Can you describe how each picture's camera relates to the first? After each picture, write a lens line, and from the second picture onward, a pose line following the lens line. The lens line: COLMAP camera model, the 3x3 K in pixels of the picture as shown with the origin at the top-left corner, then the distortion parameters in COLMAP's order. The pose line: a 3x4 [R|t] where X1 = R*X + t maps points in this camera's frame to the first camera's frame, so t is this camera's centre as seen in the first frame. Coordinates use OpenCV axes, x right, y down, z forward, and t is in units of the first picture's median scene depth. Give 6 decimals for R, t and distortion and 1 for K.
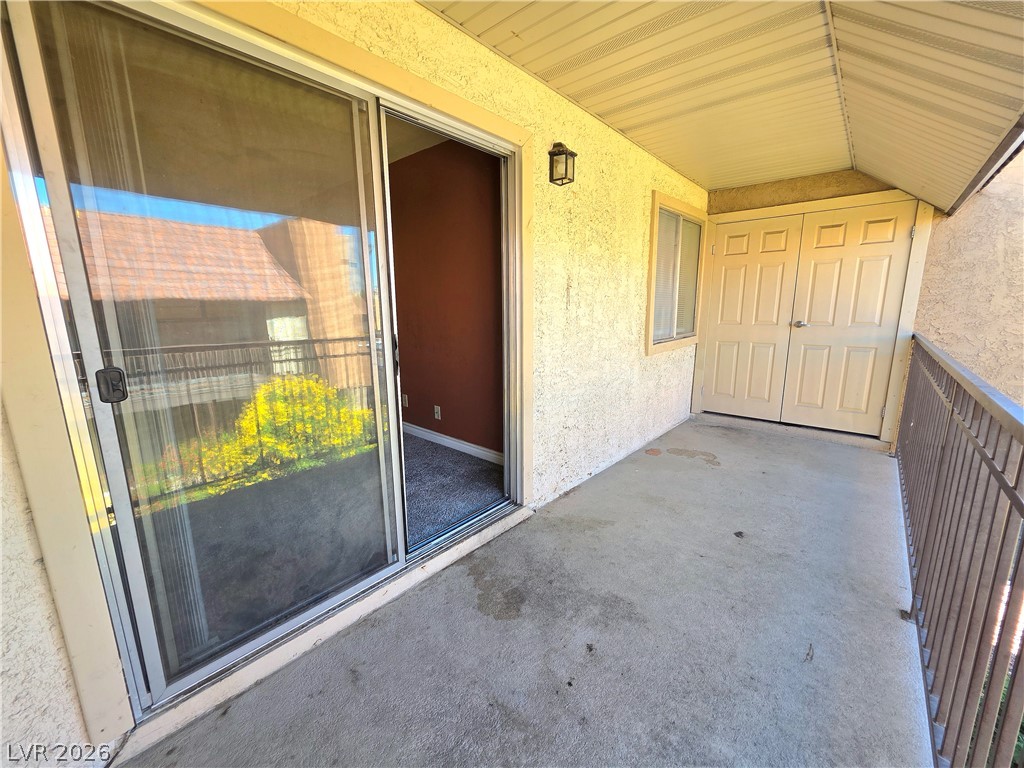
lens RADIAL K [[411.2, 0, 510.3], [0, 411.2, 383.2], [0, 0, 1]] dist [0.001361, -0.000109]
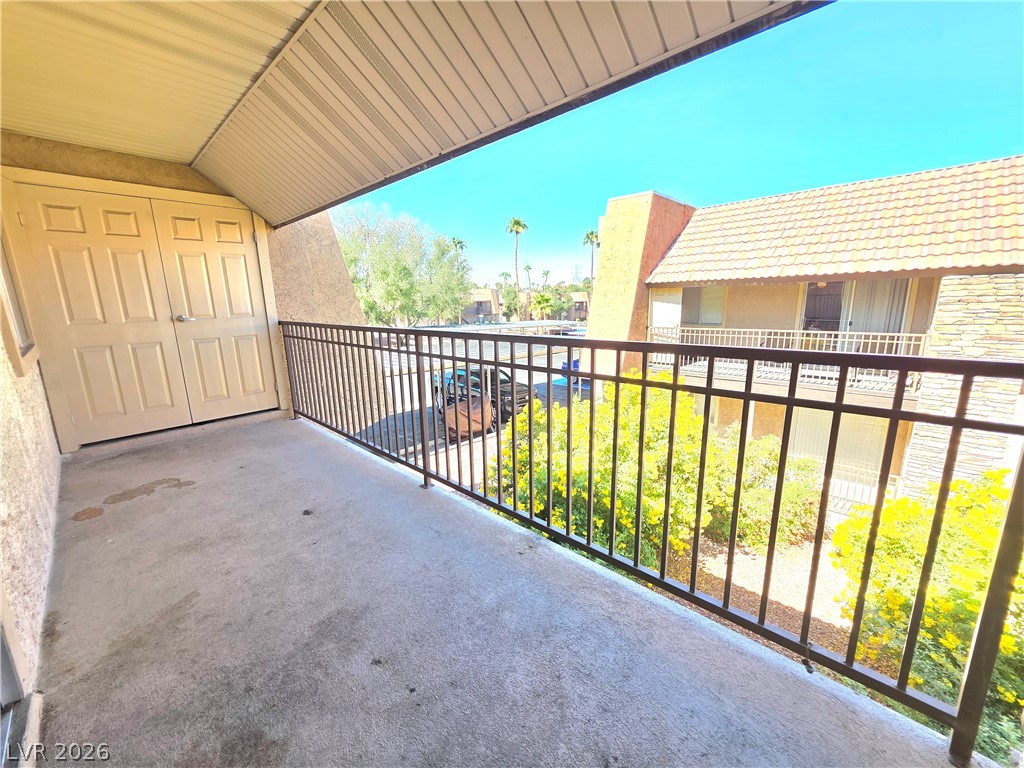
lens RADIAL K [[411.2, 0, 509.6], [0, 411.2, 384.0], [0, 0, 1]] dist [0.001361, -0.000109]
pose [[0.044512, -0.198249, 0.979140, -0.244072], [0.206418, 0.960787, 0.185150, -0.020087], [-0.977451, 0.193870, 0.083688, 0.232128]]
